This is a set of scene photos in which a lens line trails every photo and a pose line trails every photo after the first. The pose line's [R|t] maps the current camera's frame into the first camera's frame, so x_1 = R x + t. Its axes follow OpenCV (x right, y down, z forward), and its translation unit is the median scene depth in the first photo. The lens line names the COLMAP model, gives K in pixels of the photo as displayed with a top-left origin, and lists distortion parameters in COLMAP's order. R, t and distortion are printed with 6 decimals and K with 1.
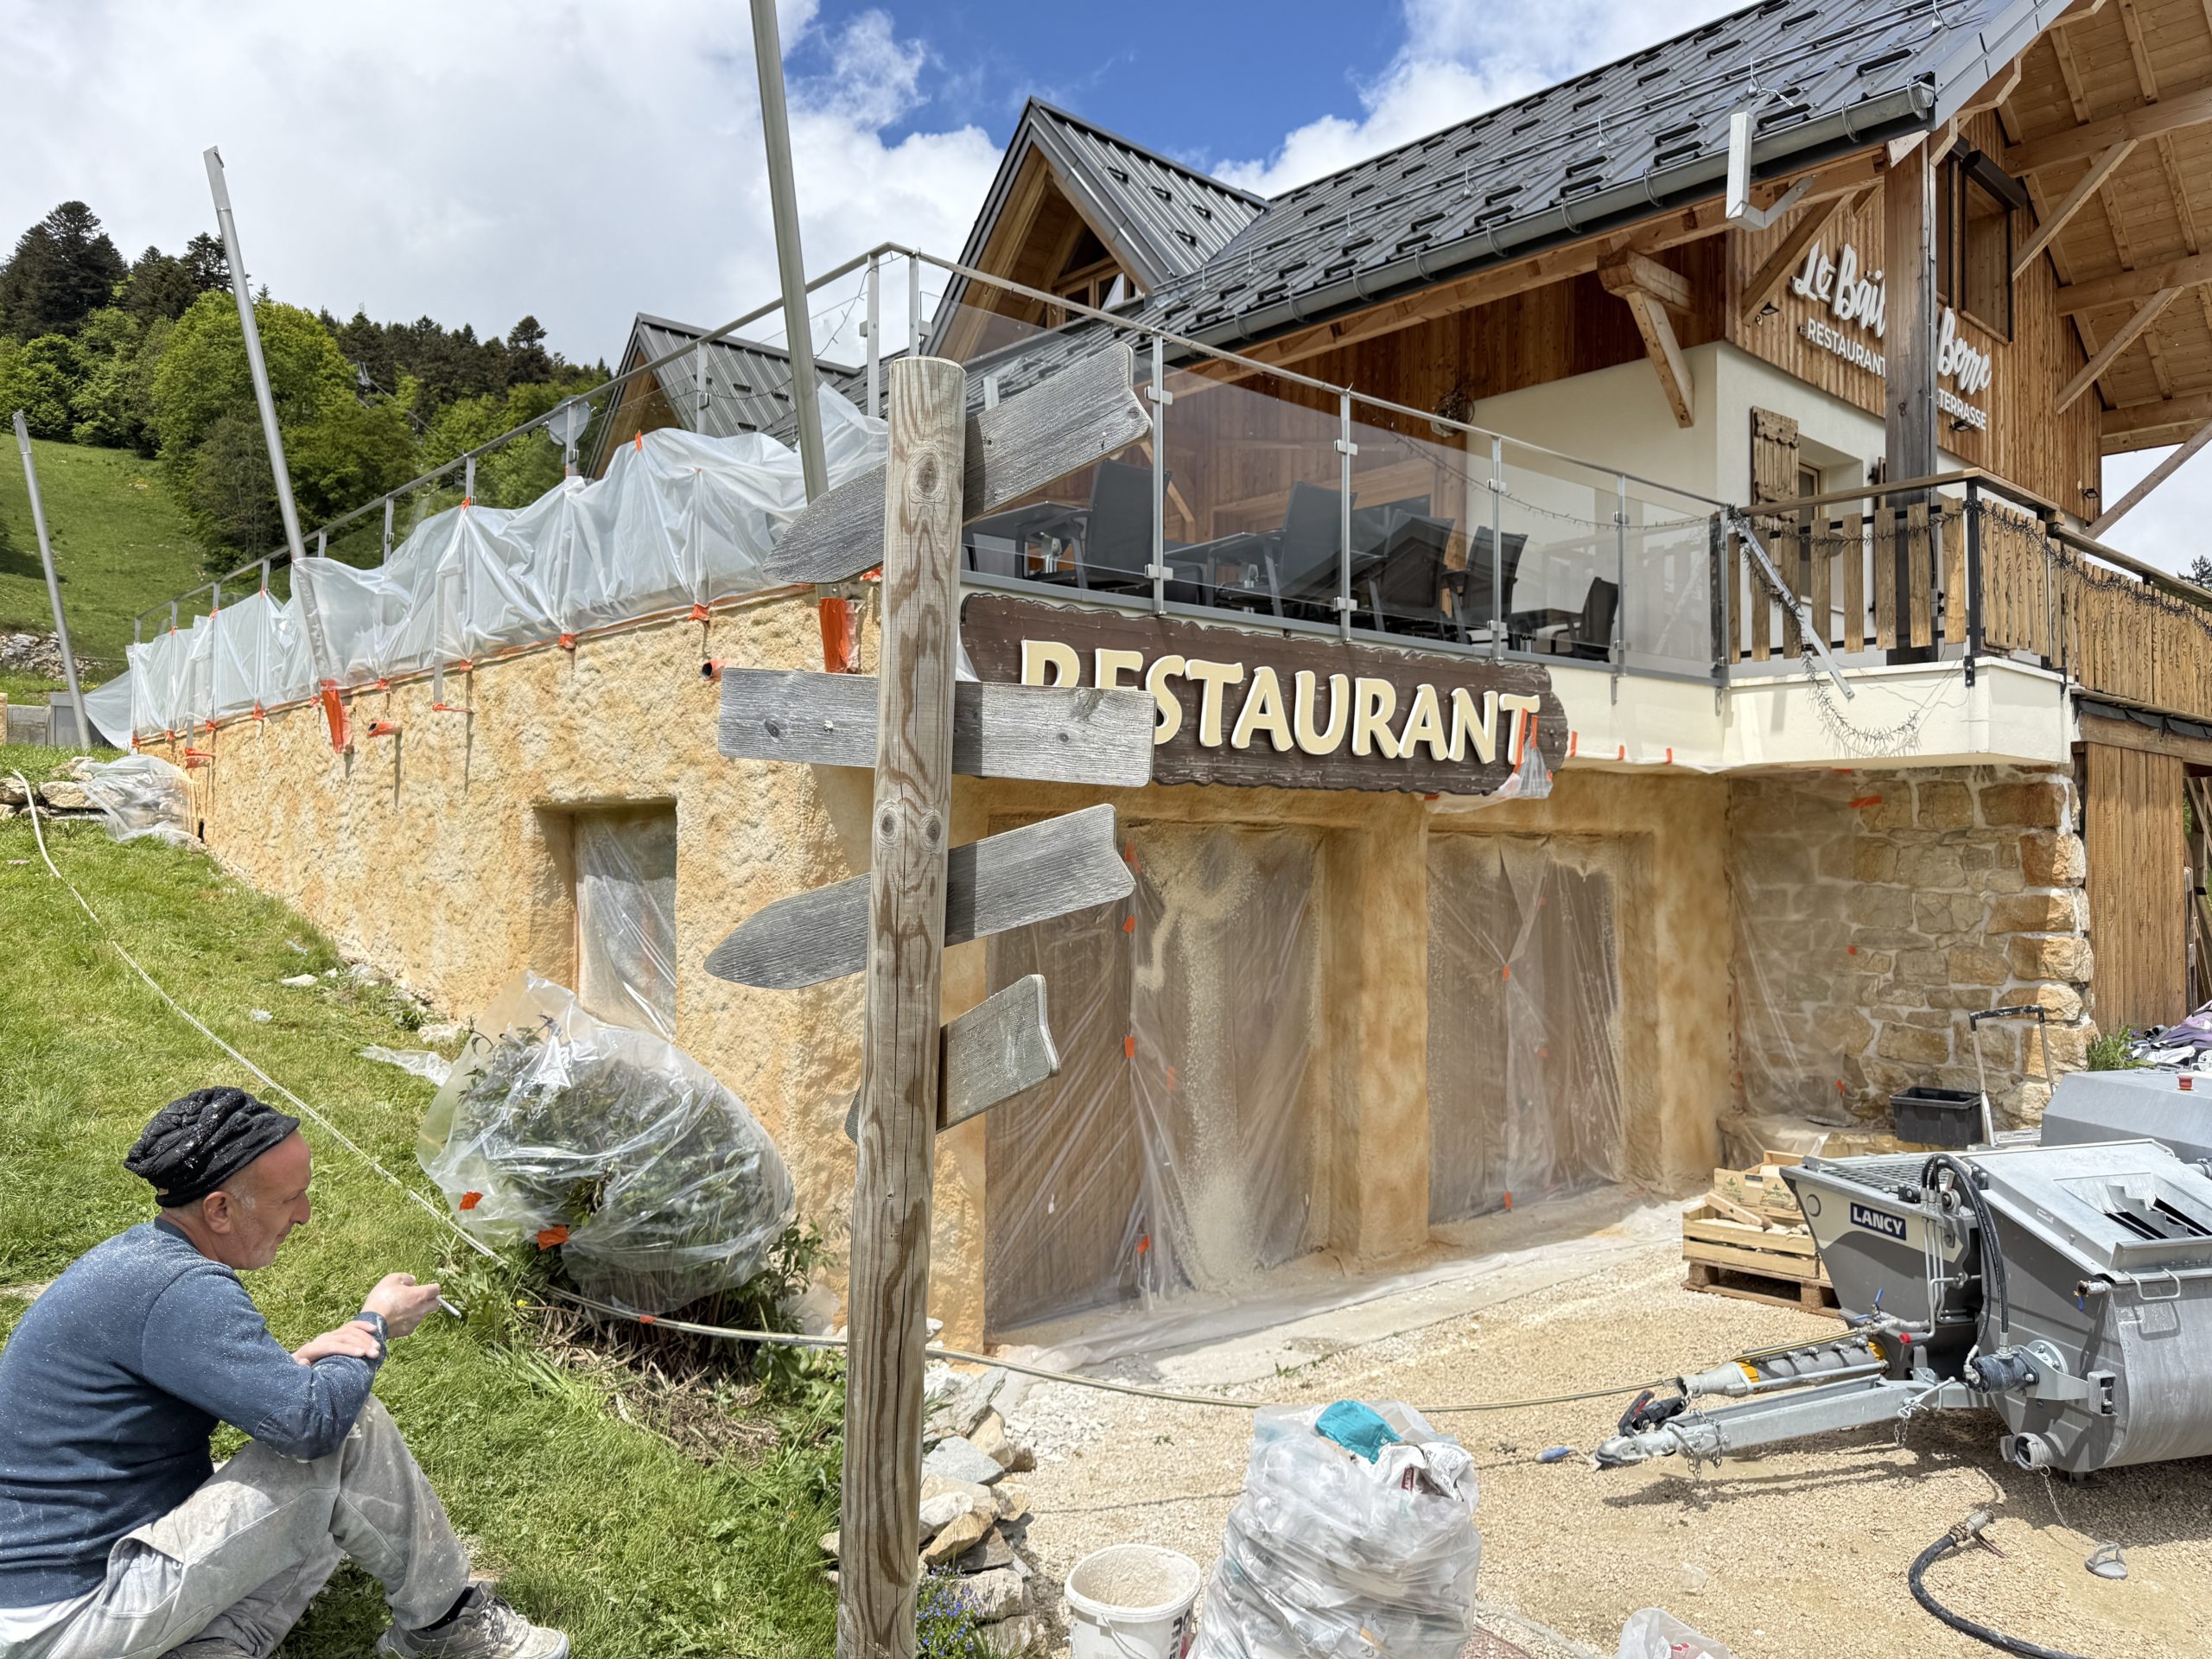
lens RADIAL K [[1547.2, 0, 1088.7], [0, 1547.2, 835.7], [0, 0, 1]] dist [0.052385, -0.054645]
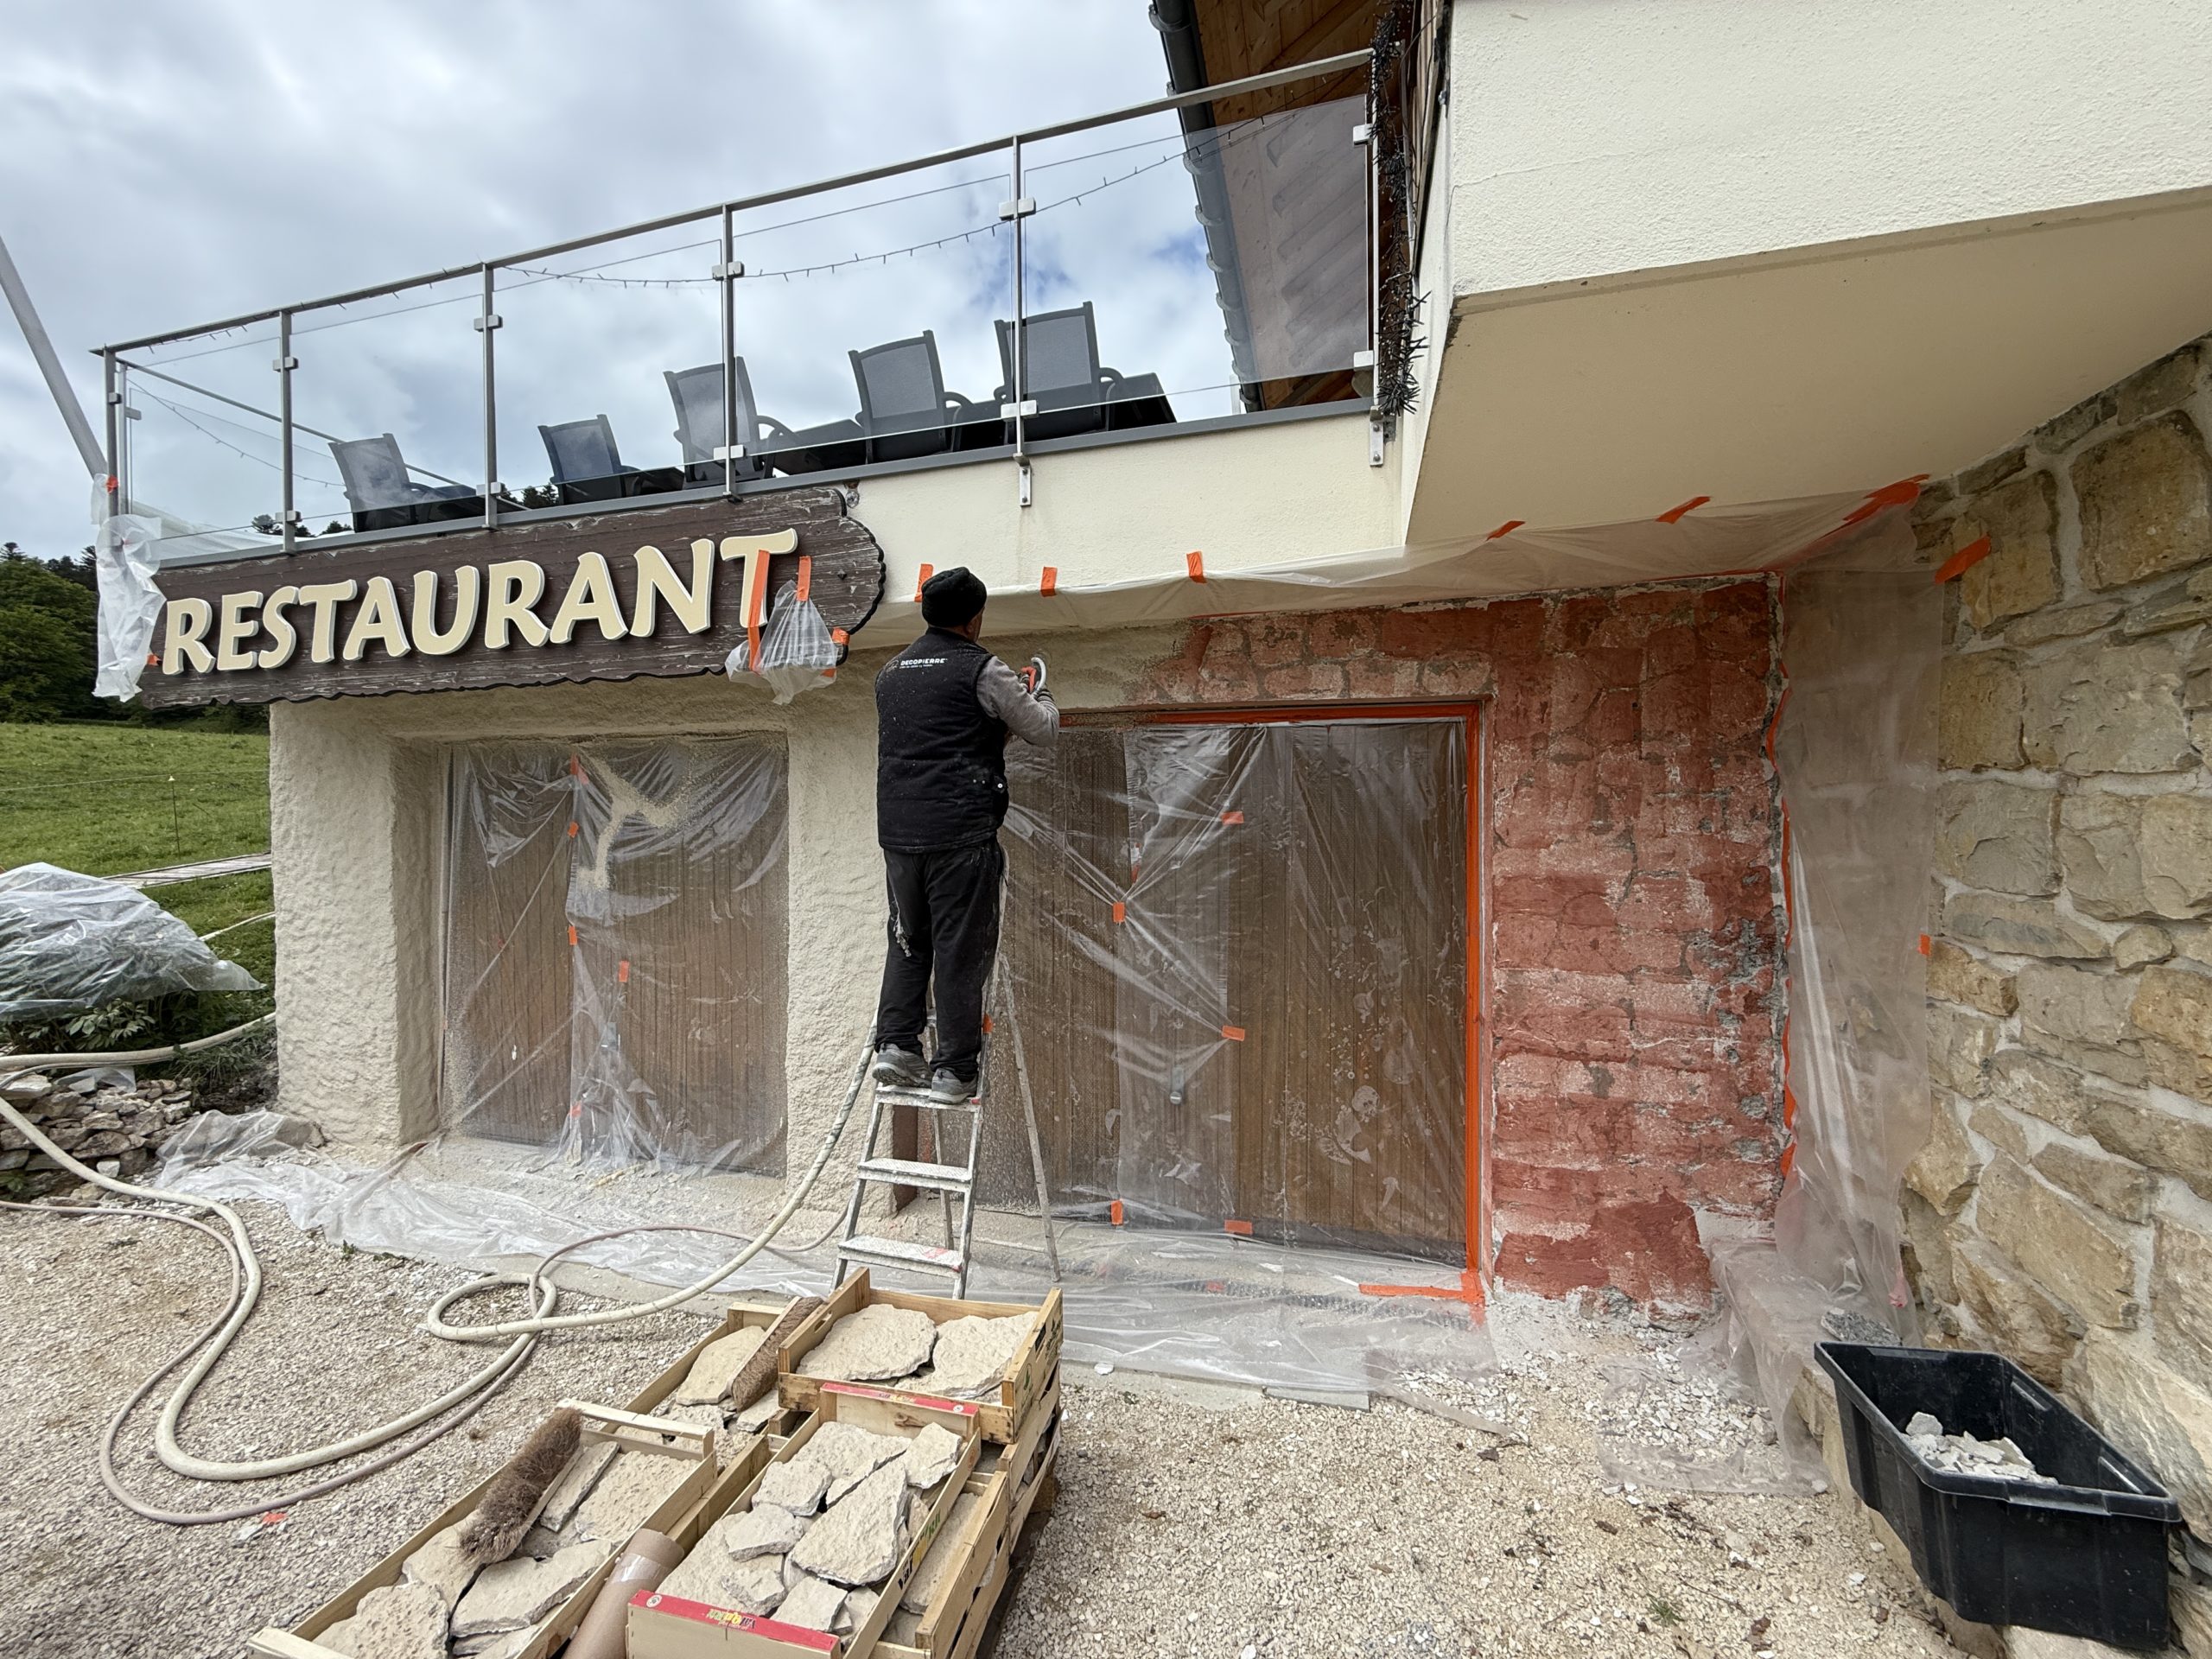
lens RADIAL K [[870.9, 0, 1107.0], [0, 870.9, 823.7], [0, 0, 1]] dist [0.006445, -0.002173]
pose [[0.536207, 0.009752, -0.844030, 0.603669], [0.019404, 0.999527, 0.023876, 0.035296], [0.843864, -0.029180, 0.535764, 0.759472]]
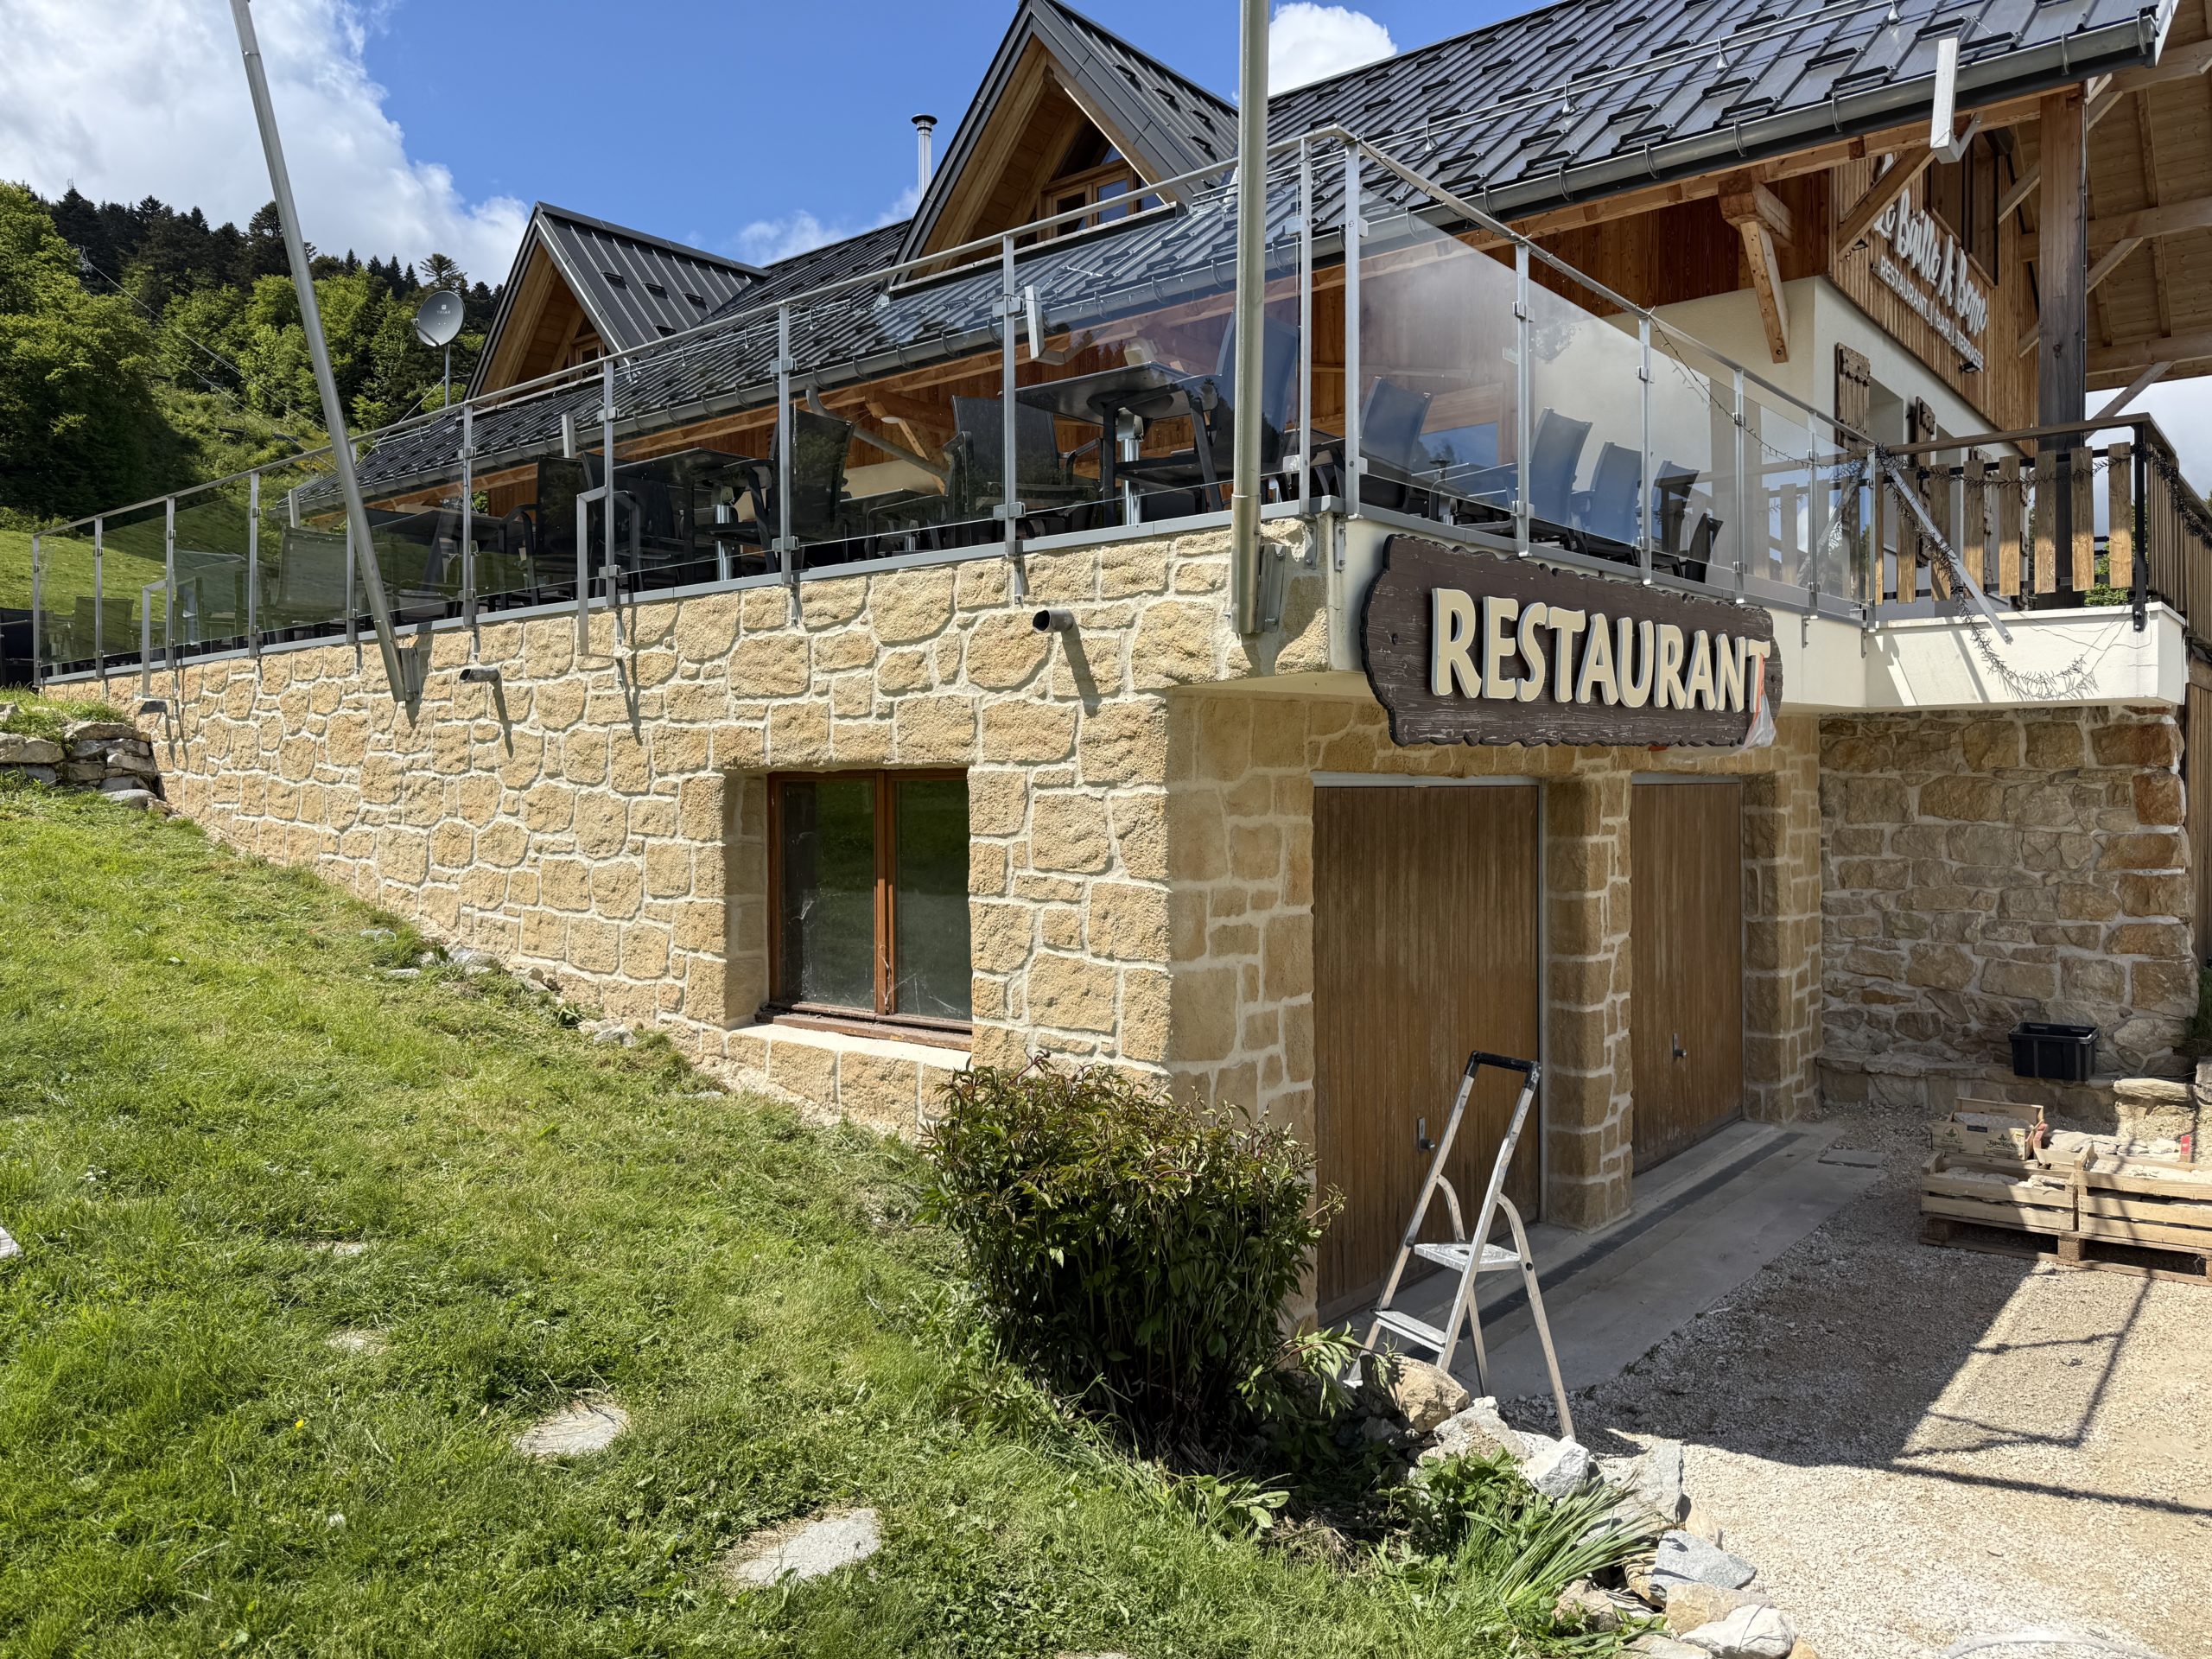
lens RADIAL K [[1547.2, 0, 1117.6], [0, 1547.2, 820.8], [0, 0, 1]] dist [0.052385, -0.054645]
pose [[0.988702, -0.016337, 0.149005, -0.214470], [0.010446, 0.999136, 0.040233, -0.018415], [-0.149533, -0.038222, 0.988018, 0.086072]]
